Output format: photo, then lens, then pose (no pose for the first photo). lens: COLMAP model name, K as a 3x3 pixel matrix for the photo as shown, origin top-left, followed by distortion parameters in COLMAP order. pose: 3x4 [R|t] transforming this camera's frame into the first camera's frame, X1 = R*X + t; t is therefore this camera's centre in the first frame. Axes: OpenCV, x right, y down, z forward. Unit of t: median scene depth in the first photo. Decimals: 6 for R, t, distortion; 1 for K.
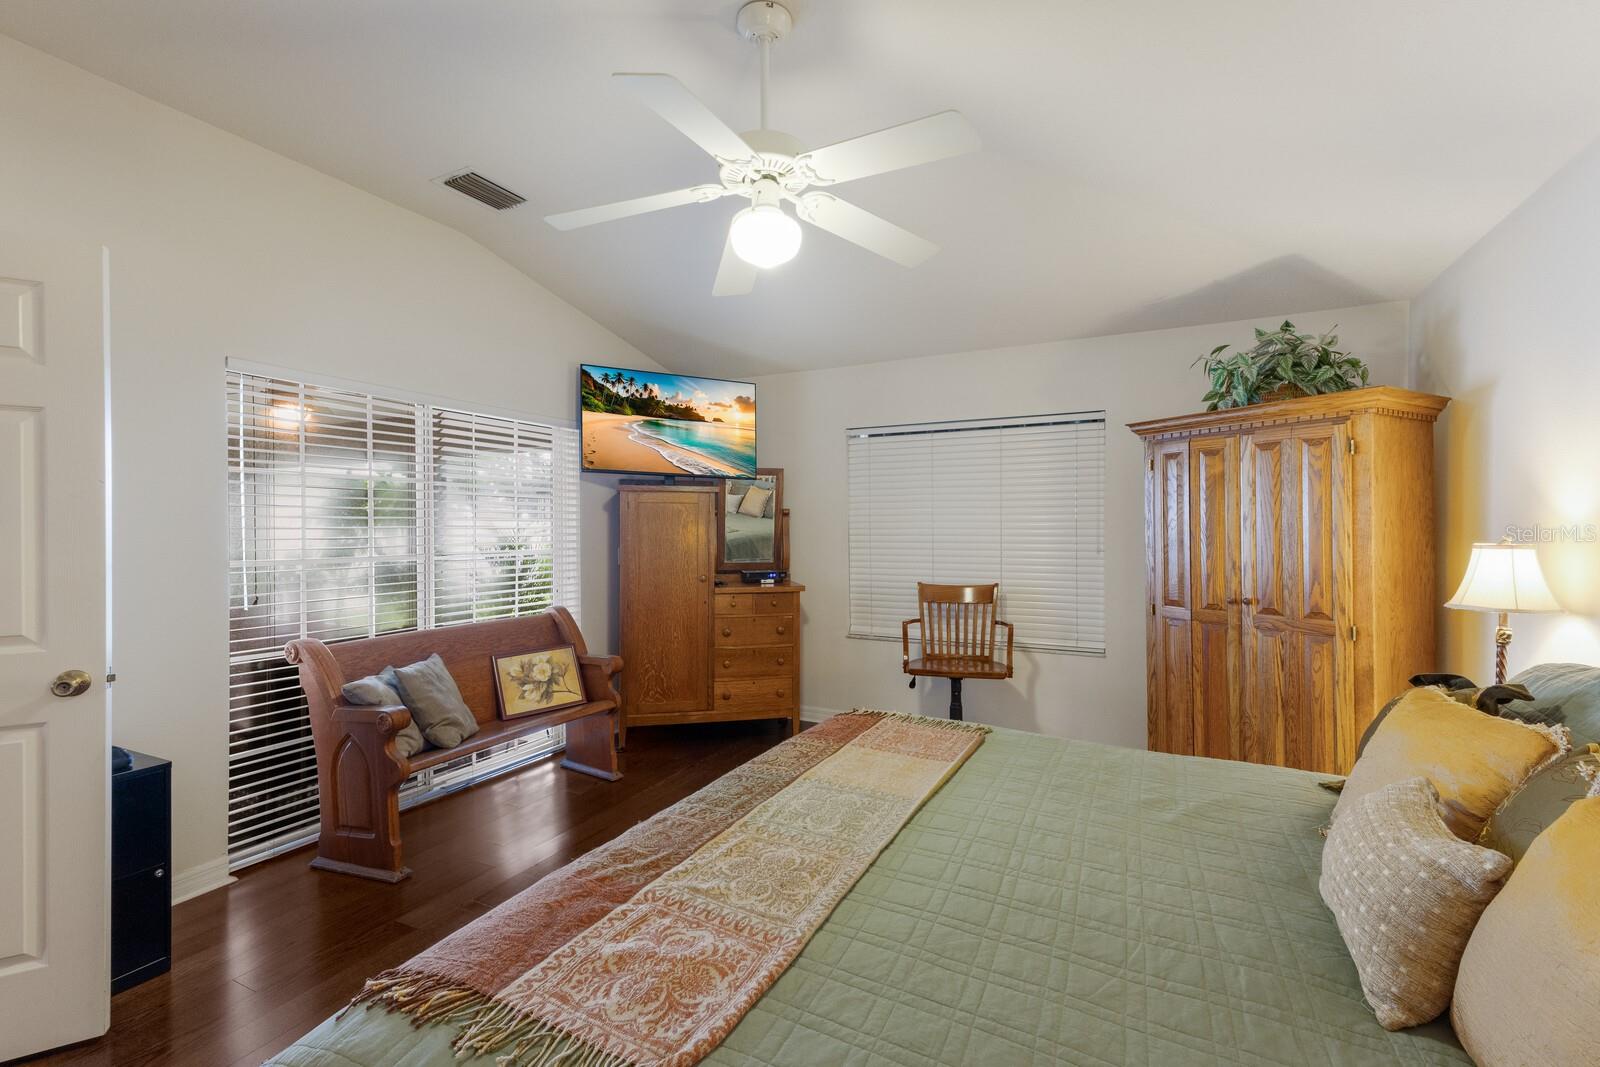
lens RADIAL K [[690.0, 0, 805.7], [0, 690.0, 530.5], [0, 0, 1]] dist [0.021703, -0.003092]
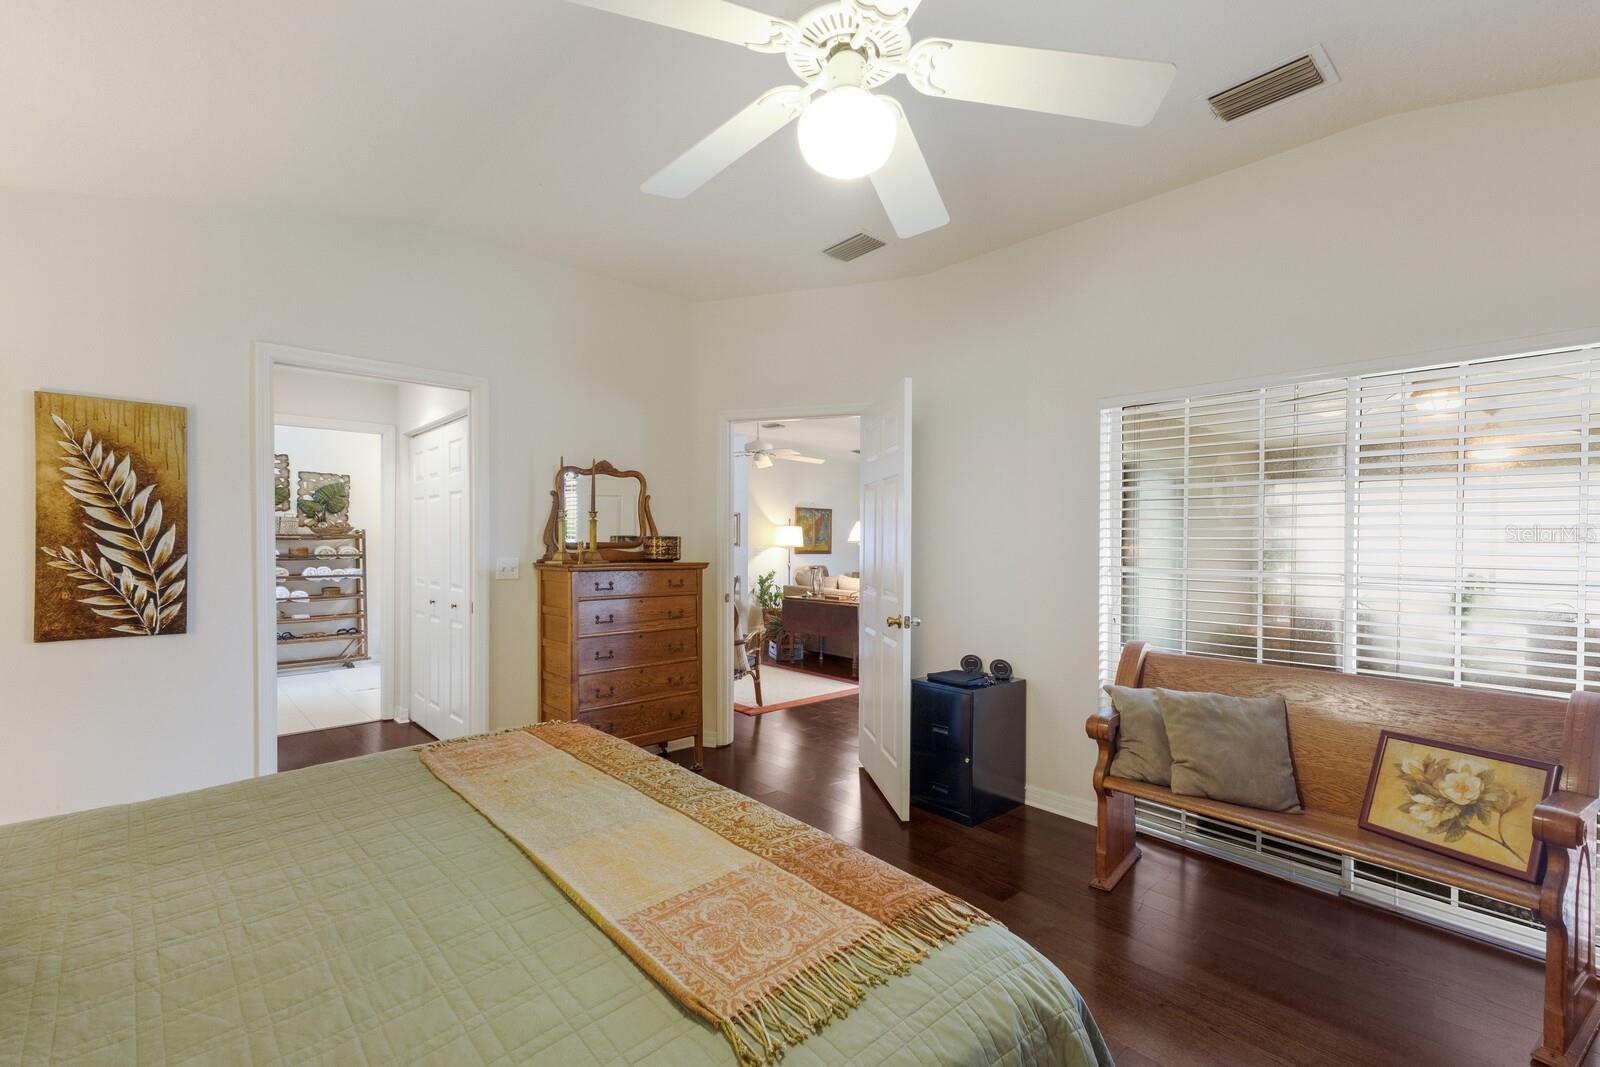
lens RADIAL K [[690.0, 0, 804.4], [0, 690.0, 546.6], [0, 0, 1]] dist [0.021703, -0.003092]
pose [[-0.346203, 0.010327, -0.938103, 0.817197], [-0.010111, 0.999840, 0.014739, -0.003223], [0.938105, 0.014588, -0.346043, 1.542867]]
